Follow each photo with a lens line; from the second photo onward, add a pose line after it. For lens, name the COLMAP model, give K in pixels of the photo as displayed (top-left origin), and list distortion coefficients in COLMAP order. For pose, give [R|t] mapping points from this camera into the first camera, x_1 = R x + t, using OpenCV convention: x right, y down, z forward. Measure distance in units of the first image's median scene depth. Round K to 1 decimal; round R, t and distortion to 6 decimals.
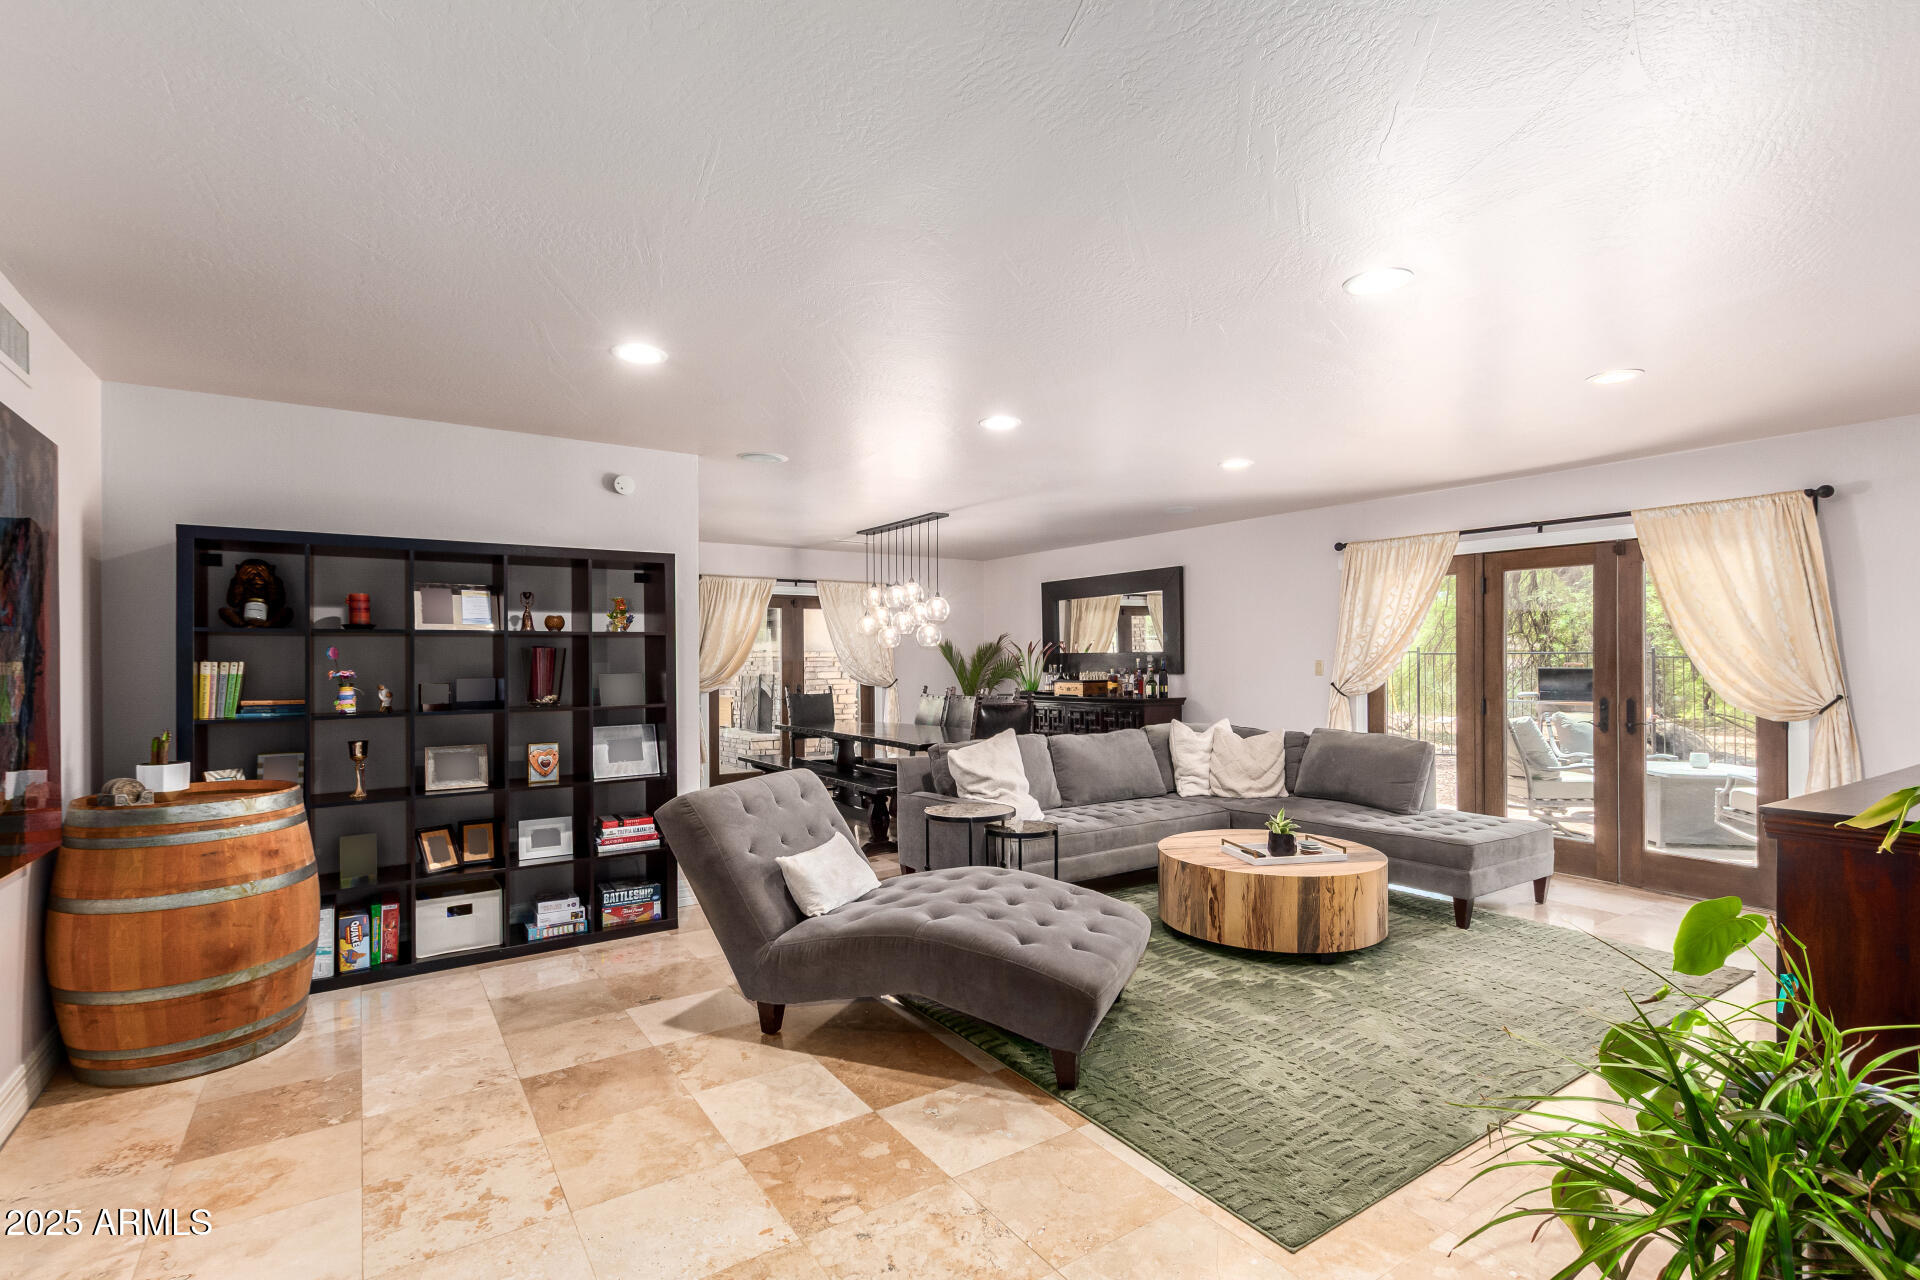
lens RADIAL K [[909.5, 0, 971.5], [0, 909.5, 651.0], [0, 0, 1]] dist [0.011794, -0.003316]
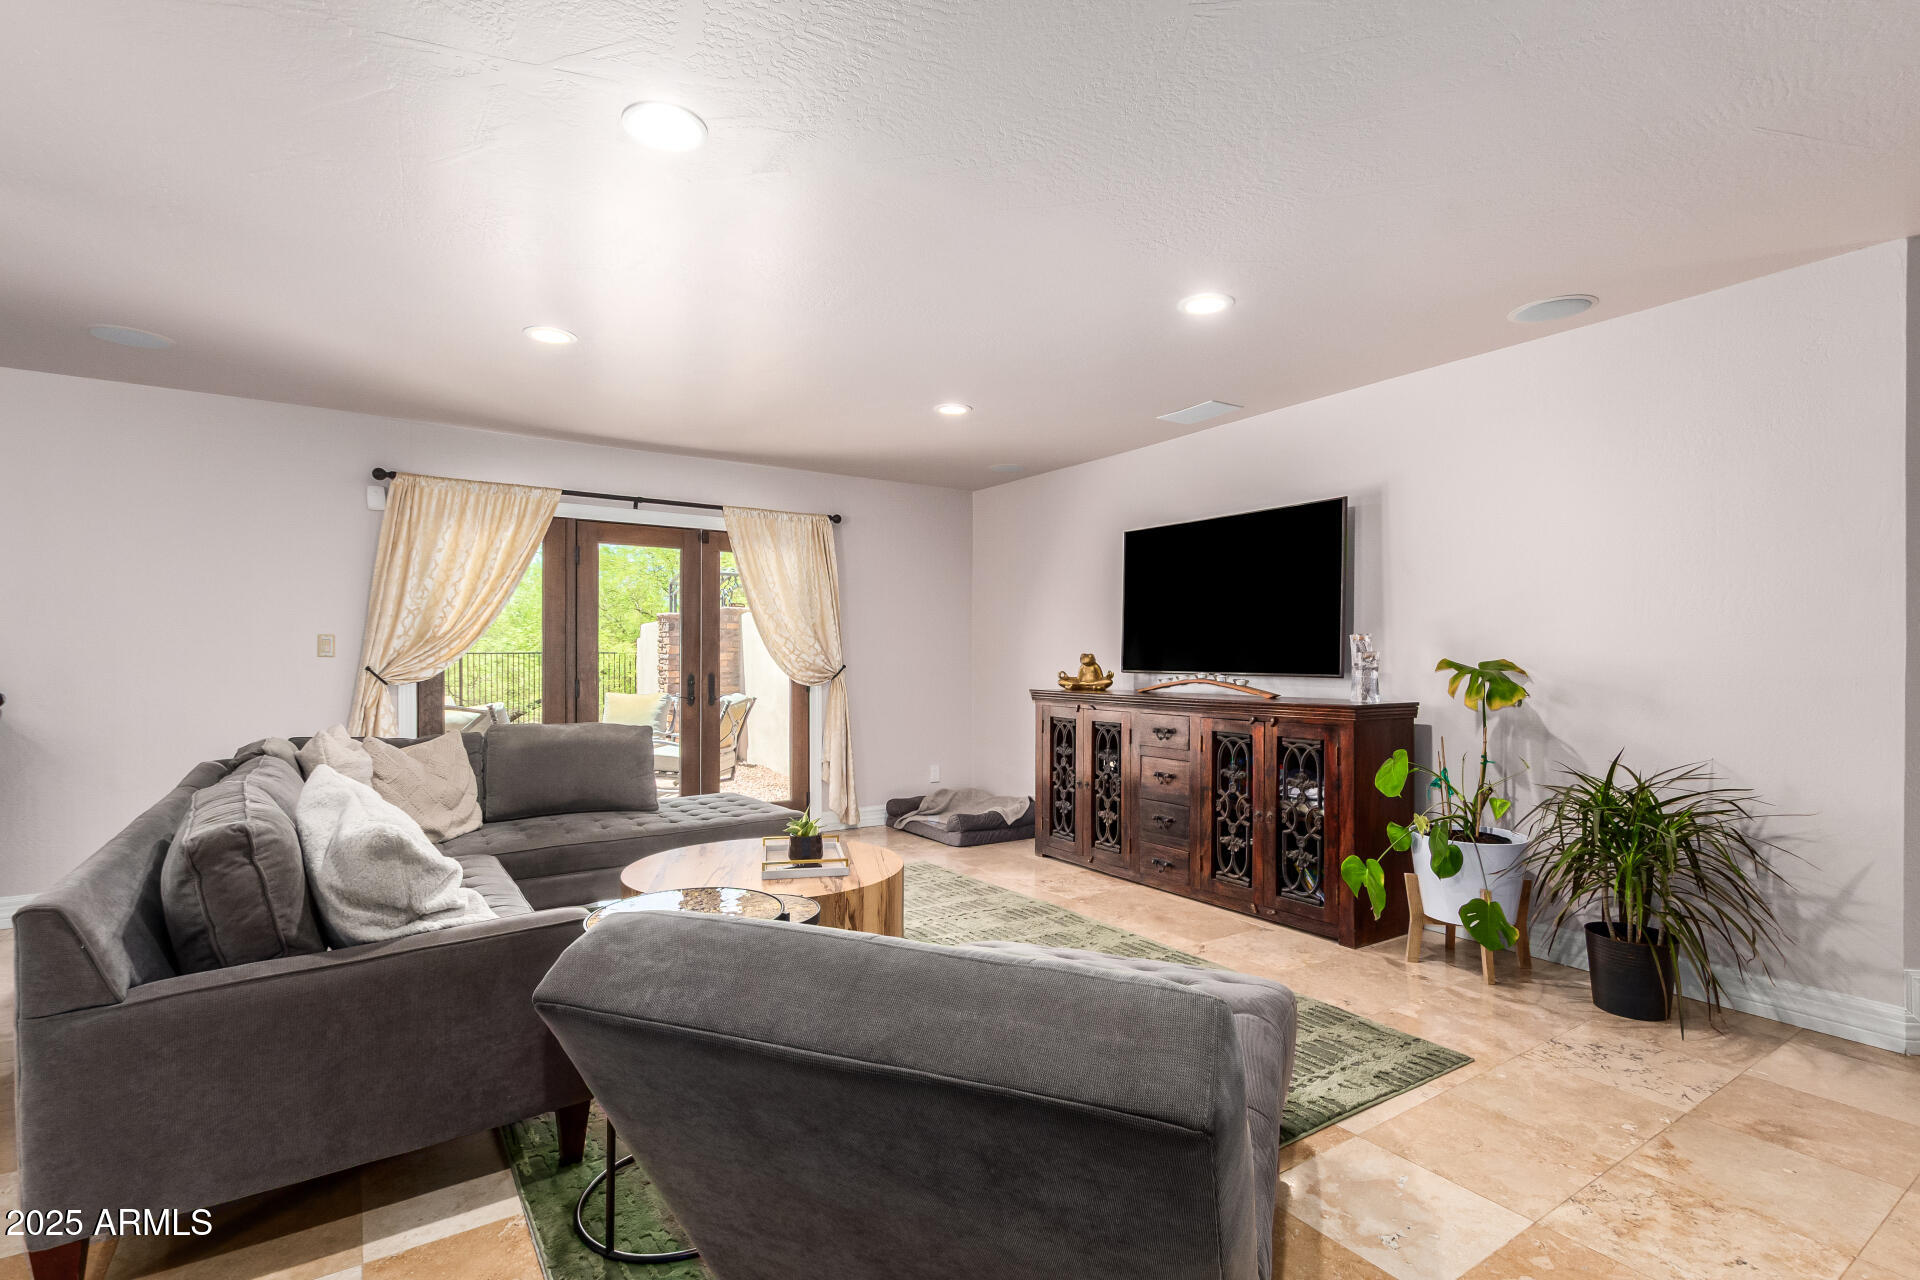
lens RADIAL K [[909.5, 0, 972.9], [0, 909.5, 648.5], [0, 0, 1]] dist [0.011794, -0.003316]
pose [[-0.005079, 0.011961, 0.999916, -0.366891], [-0.006562, 0.999907, -0.011994, 0.031349], [-0.999966, -0.006623, -0.005000, 0.652371]]
